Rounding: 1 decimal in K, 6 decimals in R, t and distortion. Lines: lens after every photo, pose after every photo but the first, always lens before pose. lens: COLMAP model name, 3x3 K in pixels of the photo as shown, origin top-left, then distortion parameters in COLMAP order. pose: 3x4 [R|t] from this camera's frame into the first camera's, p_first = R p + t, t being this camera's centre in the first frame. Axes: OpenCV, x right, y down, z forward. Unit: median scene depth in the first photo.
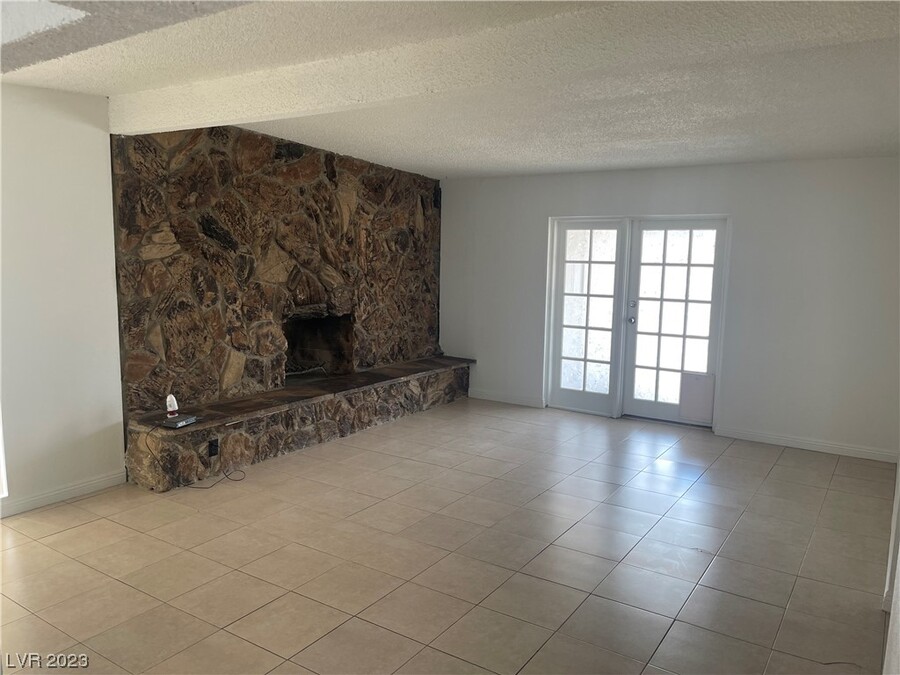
lens RADIAL K [[686.2, 0, 447.8], [0, 686.2, 345.0], [0, 0, 1]] dist [0.061130, -0.083653]
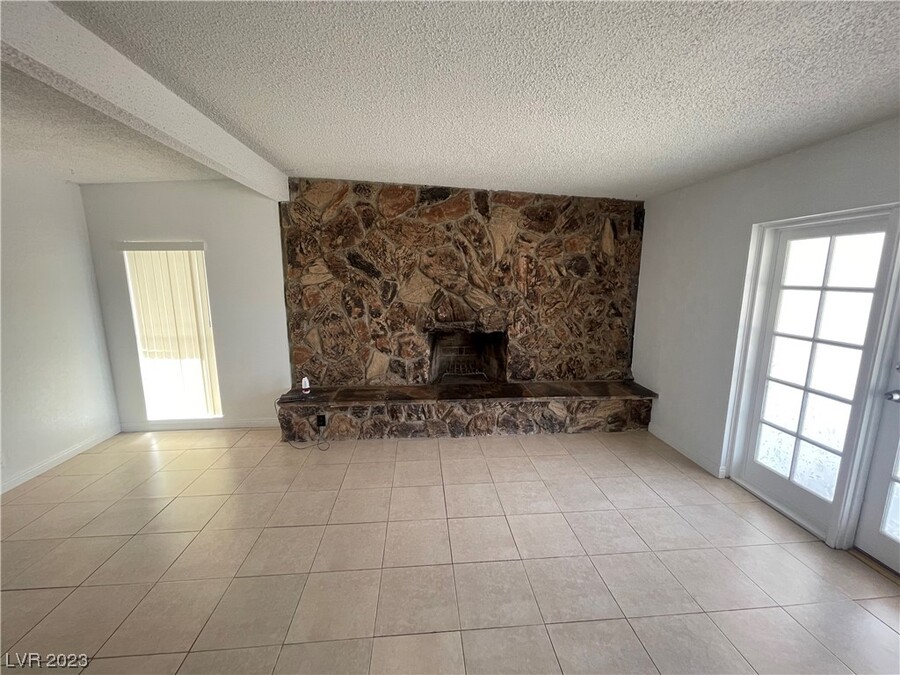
lens RADIAL K [[363.8, 0, 449.8], [0, 363.8, 339.4], [0, 0, 1]] dist [0.002190, 0.000736]
pose [[0.613973, 0.119232, -0.780269, 0.334930], [-0.097090, 0.992426, 0.075254, -0.084482], [0.783333, 0.029552, 0.620900, 0.671553]]
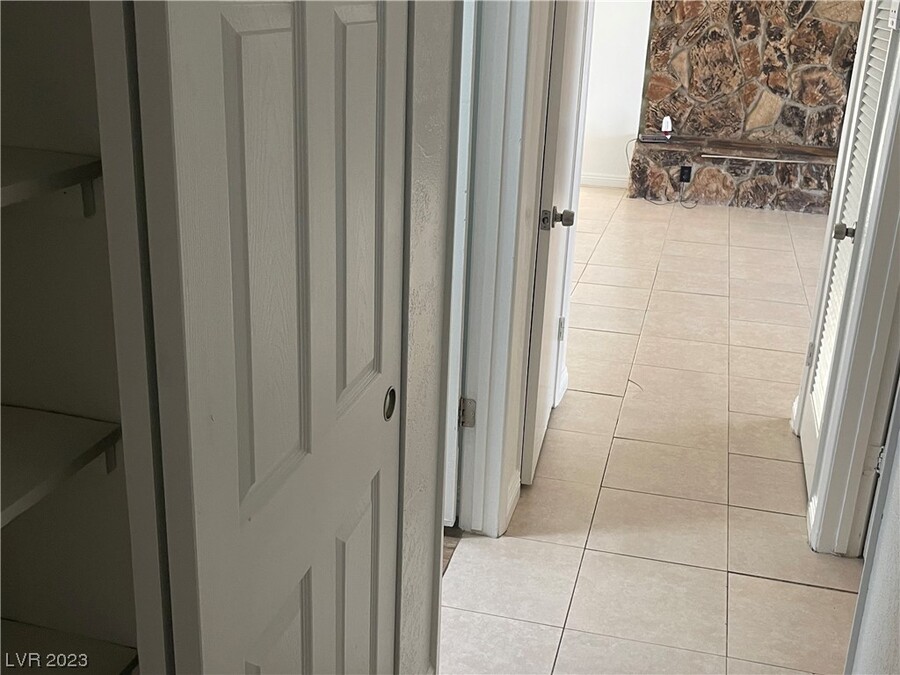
lens RADIAL K [[1017.7, 0, 453.6], [0, 1017.7, 338.0], [0, 0, 1]] dist [0.009781, 0.000000]
pose [[0.321485, 0.313284, -0.893589, 0.916925], [-0.165092, 0.947775, 0.272886, 0.018188], [0.932412, 0.059796, 0.356416, 0.118119]]
